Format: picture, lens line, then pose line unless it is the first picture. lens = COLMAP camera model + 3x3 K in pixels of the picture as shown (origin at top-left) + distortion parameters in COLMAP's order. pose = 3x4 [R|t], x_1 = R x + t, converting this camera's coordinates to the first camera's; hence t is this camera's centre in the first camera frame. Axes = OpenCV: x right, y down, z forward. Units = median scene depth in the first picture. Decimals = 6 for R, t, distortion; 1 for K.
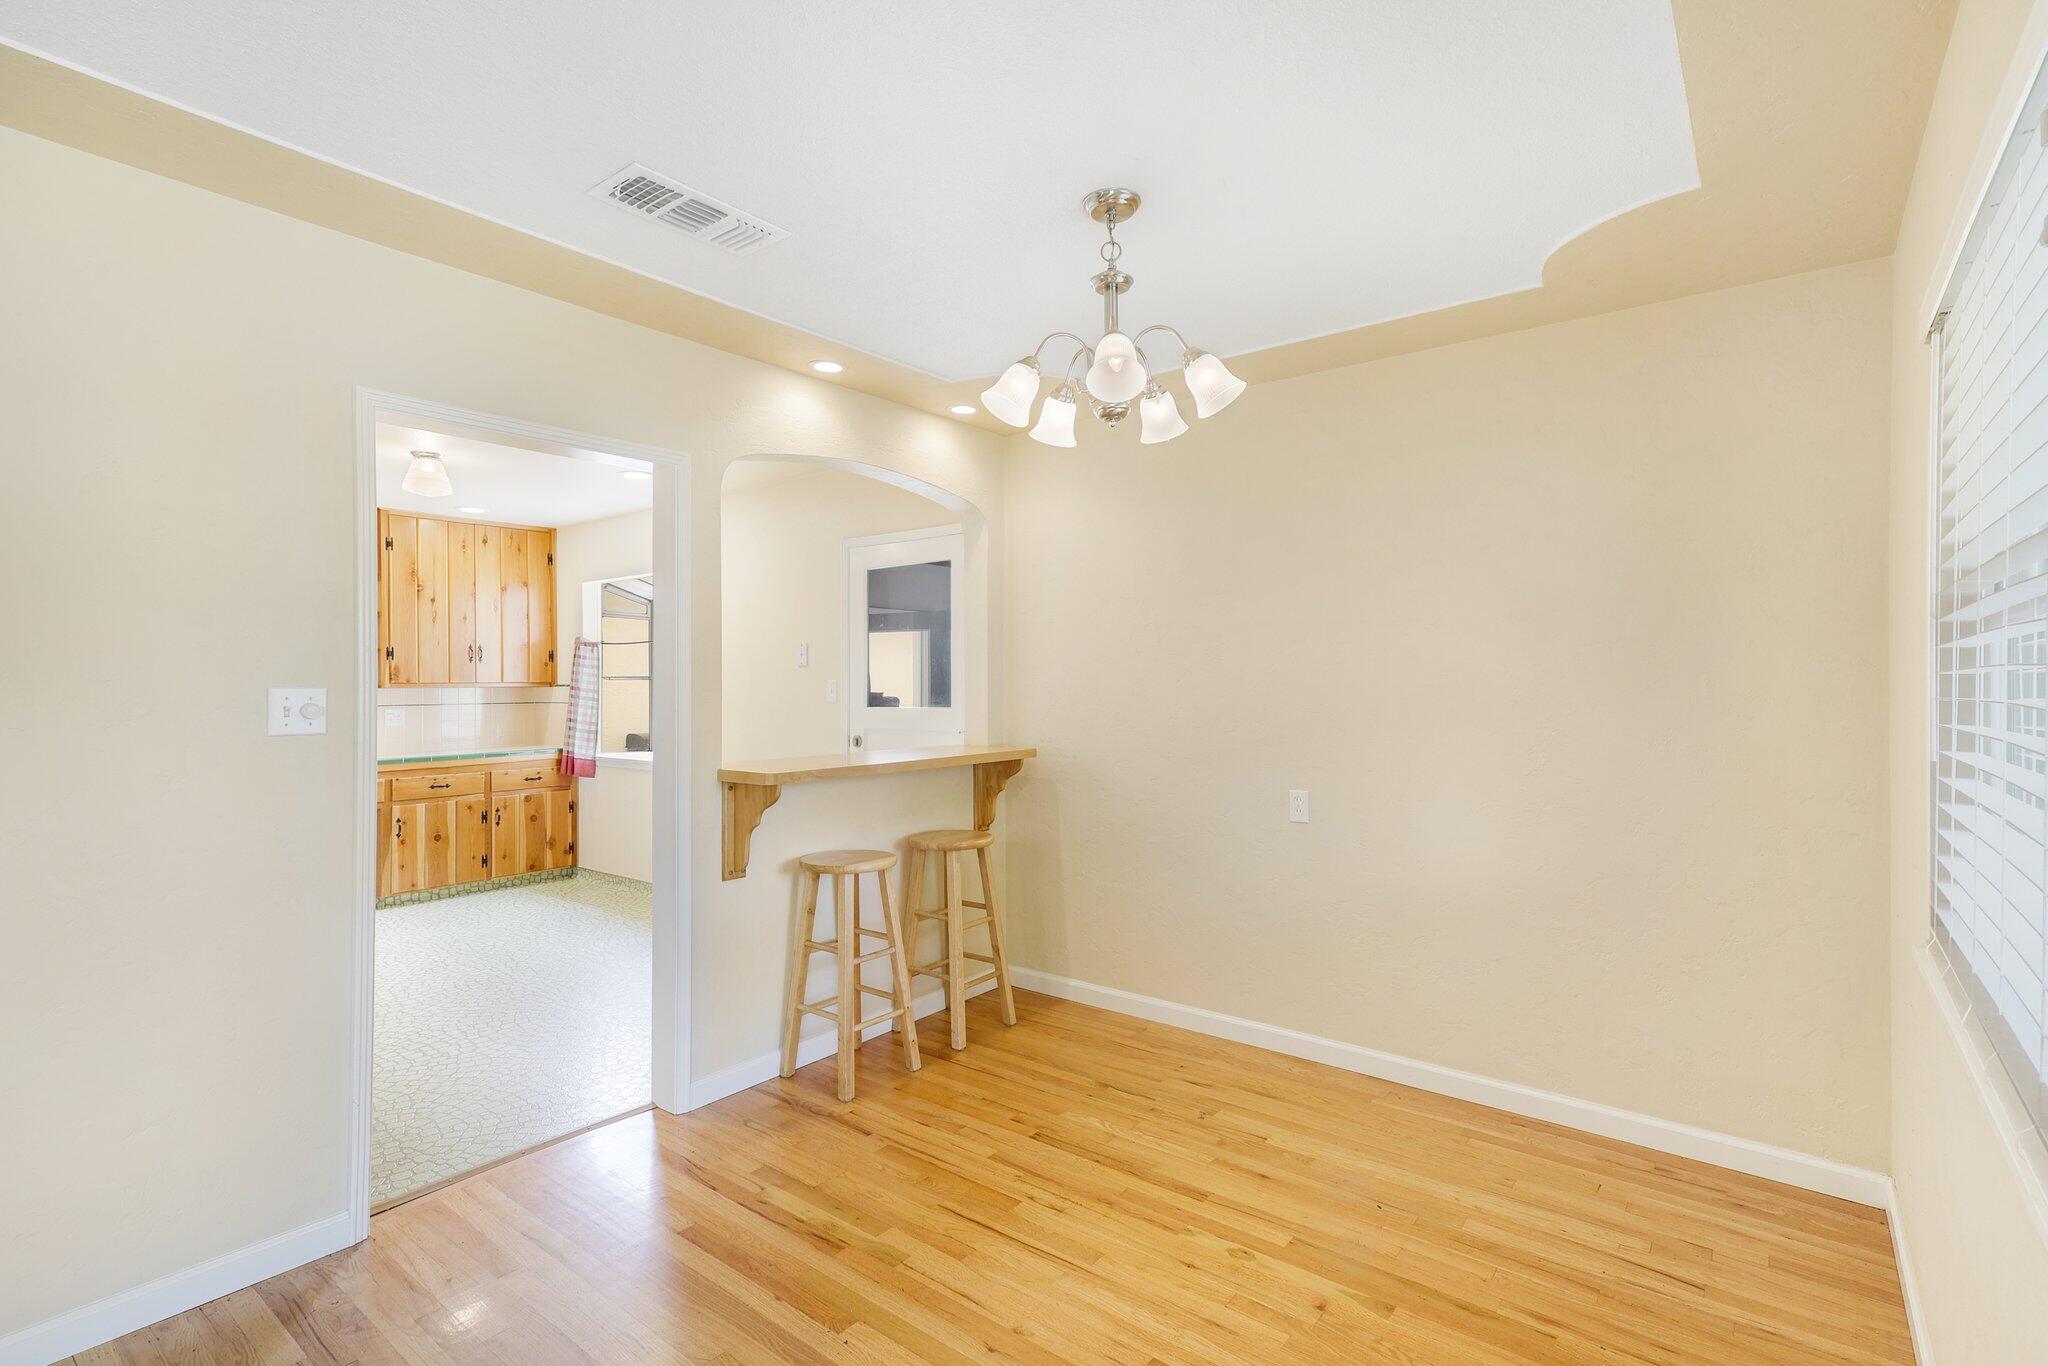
lens RADIAL K [[967.6, 0, 1024.0], [0, 967.6, 683.0], [0, 0, 1]] dist [0.001018, 0.000044]
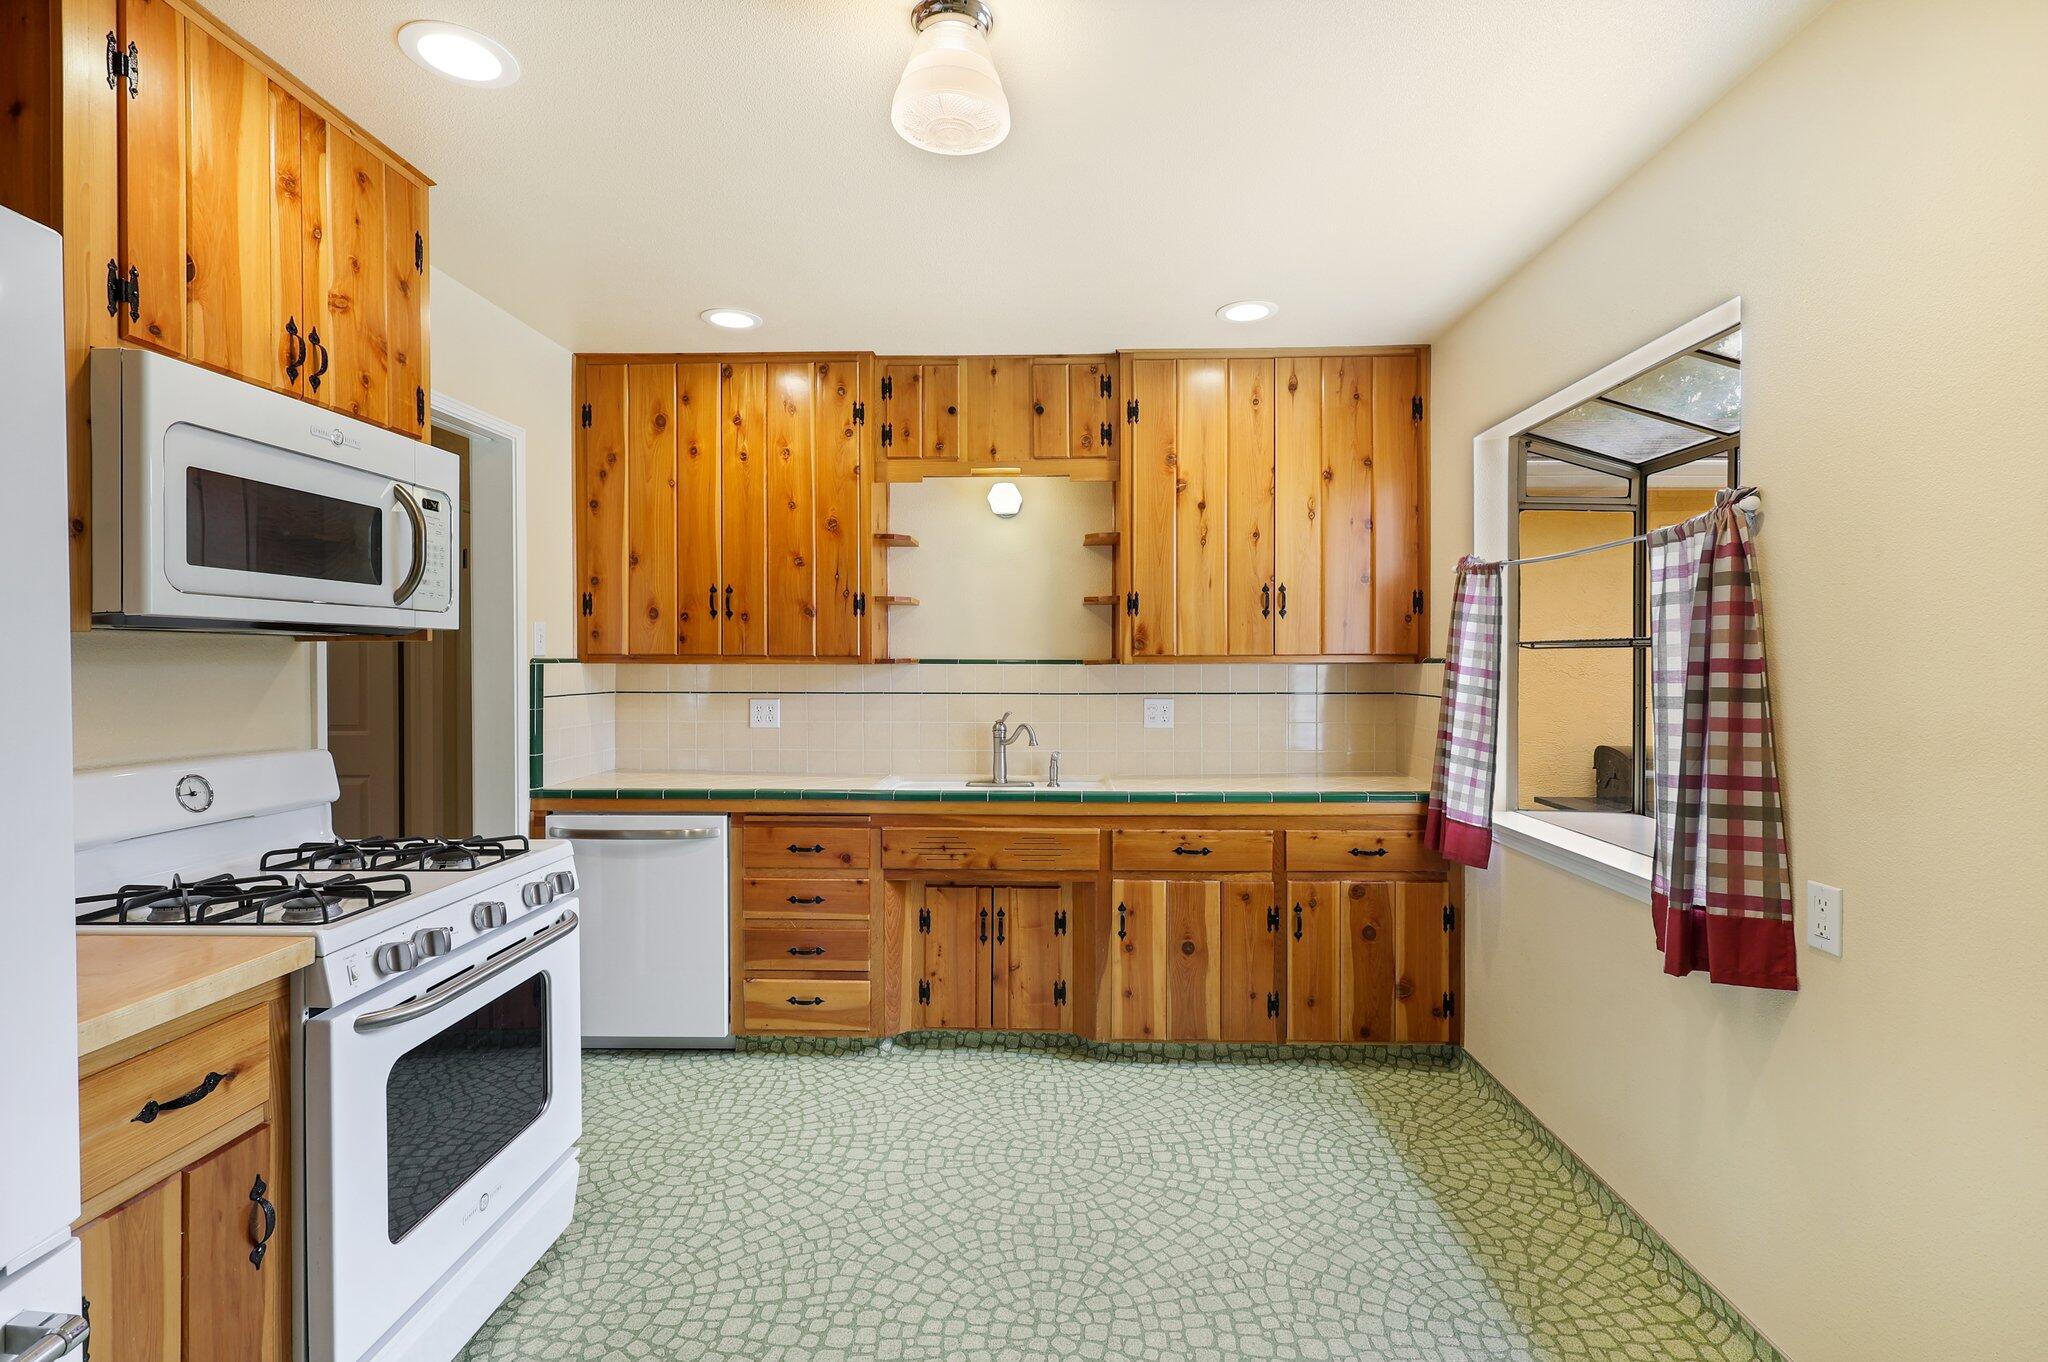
lens RADIAL K [[1052.3, 0, 1020.6], [0, 1052.3, 669.4], [0, 0, 1]] dist [-0.001272, -0.000068]
pose [[0.581256, 0.004003, -0.813711, -0.177128], [0.001022, 0.999984, 0.005650, 0.003840], [0.813720, -0.004115, 0.581242, 0.547134]]
